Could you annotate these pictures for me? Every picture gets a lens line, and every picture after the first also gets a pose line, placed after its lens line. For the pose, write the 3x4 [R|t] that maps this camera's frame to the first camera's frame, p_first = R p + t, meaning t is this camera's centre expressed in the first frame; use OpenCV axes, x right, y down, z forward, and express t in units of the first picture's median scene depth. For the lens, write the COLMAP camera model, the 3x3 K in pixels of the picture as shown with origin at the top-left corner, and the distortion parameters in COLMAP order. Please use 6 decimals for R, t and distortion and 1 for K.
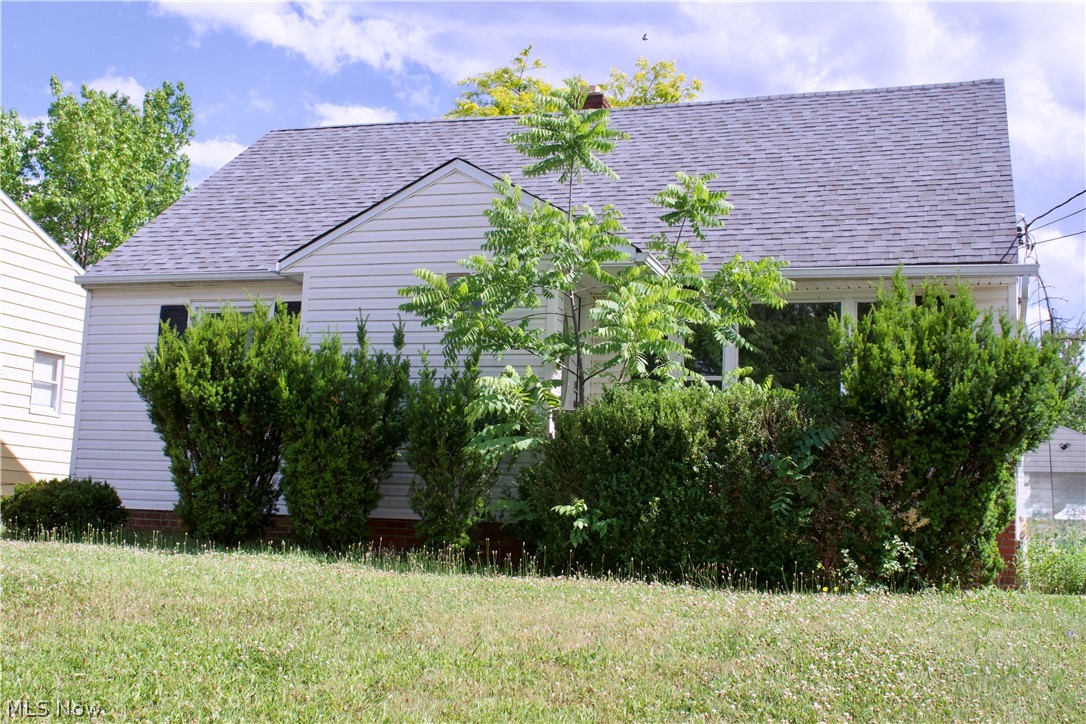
lens RADIAL K [[1343.5, 0, 540.6], [0, 1343.5, 362.0], [0, 0, 1]] dist [-0.094453, 0.000000]
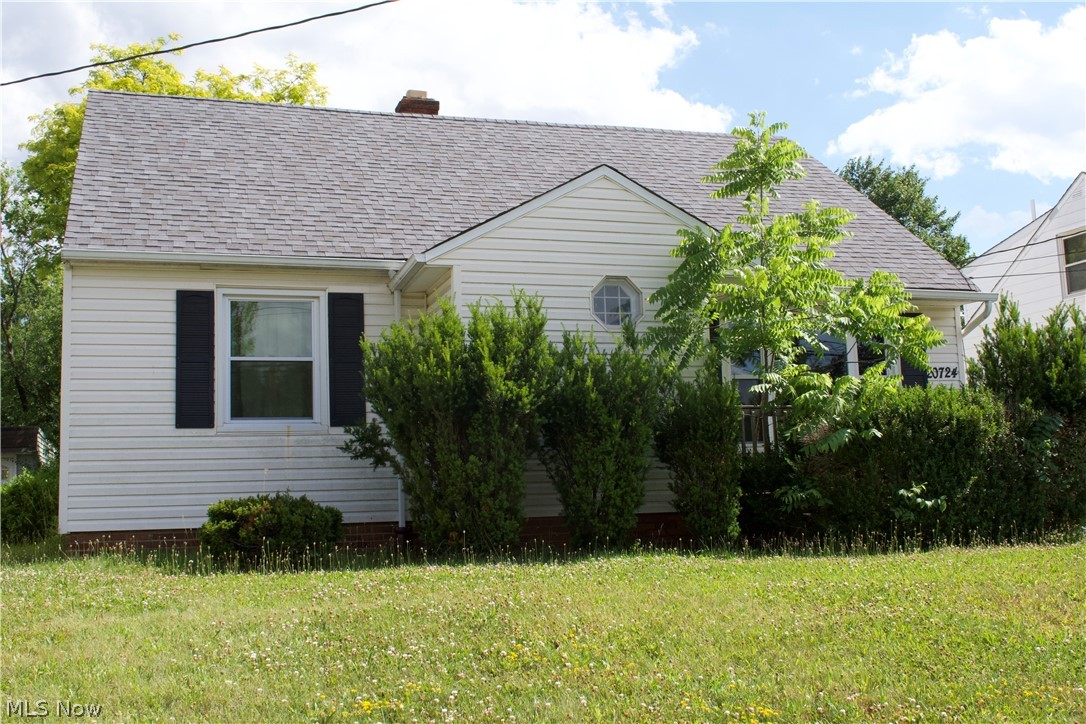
lens RADIAL K [[1202.5, 0, 545.3], [0, 1202.5, 369.8], [0, 0, 1]] dist [-0.072480, 0.000000]
pose [[0.795052, 0.003131, 0.606533, -0.711074], [-0.011895, 0.999875, 0.010430, -0.002395], [-0.606424, -0.015507, 0.794990, 0.306009]]
